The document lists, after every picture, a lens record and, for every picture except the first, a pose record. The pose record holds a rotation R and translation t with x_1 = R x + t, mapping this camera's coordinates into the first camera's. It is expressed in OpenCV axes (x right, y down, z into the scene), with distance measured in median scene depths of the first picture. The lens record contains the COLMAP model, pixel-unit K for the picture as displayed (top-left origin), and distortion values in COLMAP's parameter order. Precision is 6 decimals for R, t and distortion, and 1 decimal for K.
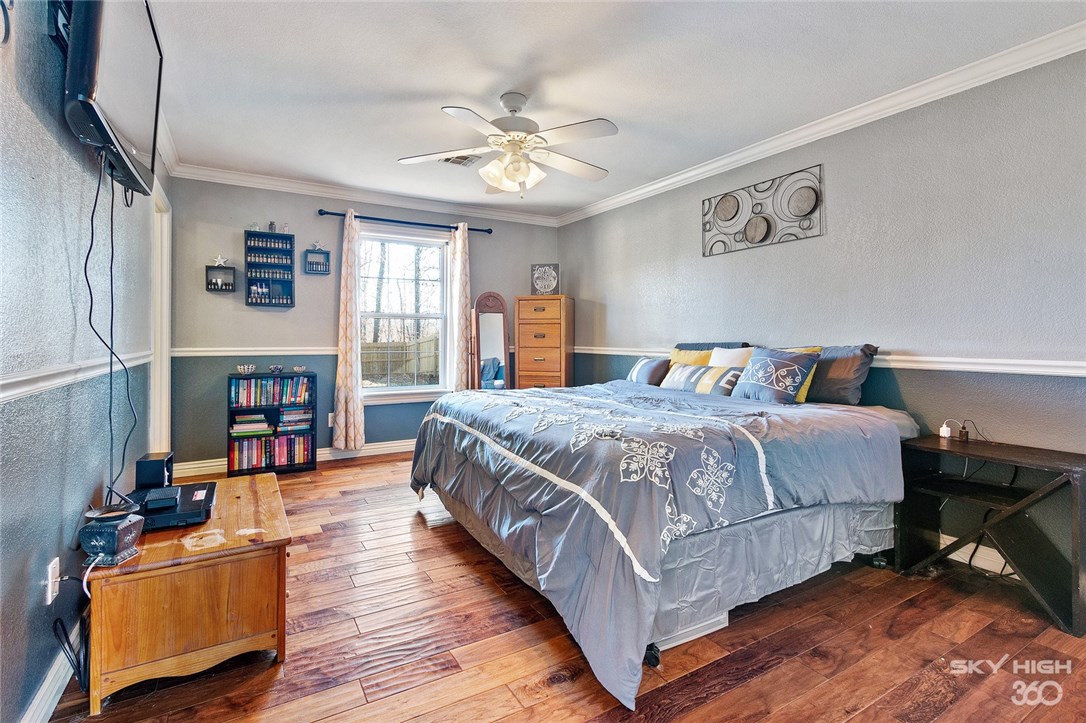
lens RADIAL K [[528.1, 0, 540.2], [0, 528.1, 336.5], [0, 0, 1]] dist [0.002546, 0.000188]
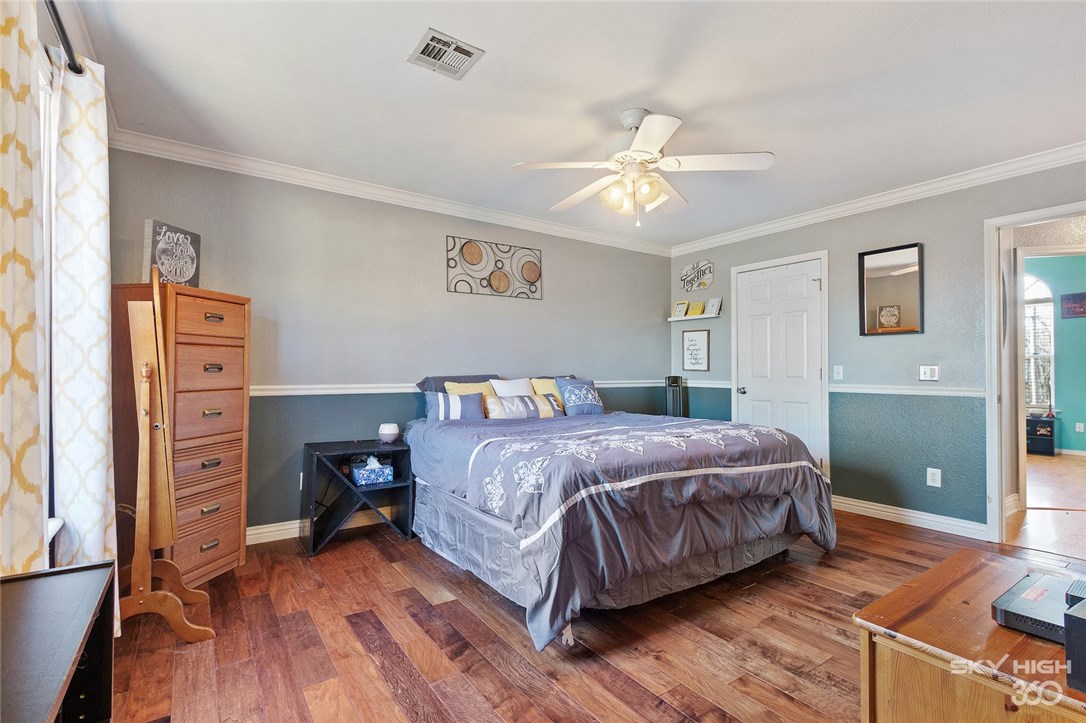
lens RADIAL K [[495.0, 0, 533.3], [0, 495.0, 365.5], [0, 0, 1]] dist [0.002592, 0.000003]
pose [[-0.082852, 0.004028, 0.996554, -0.663034], [-0.004361, 0.999981, -0.004404, -0.003337], [-0.996552, -0.004711, -0.082833, 0.919031]]
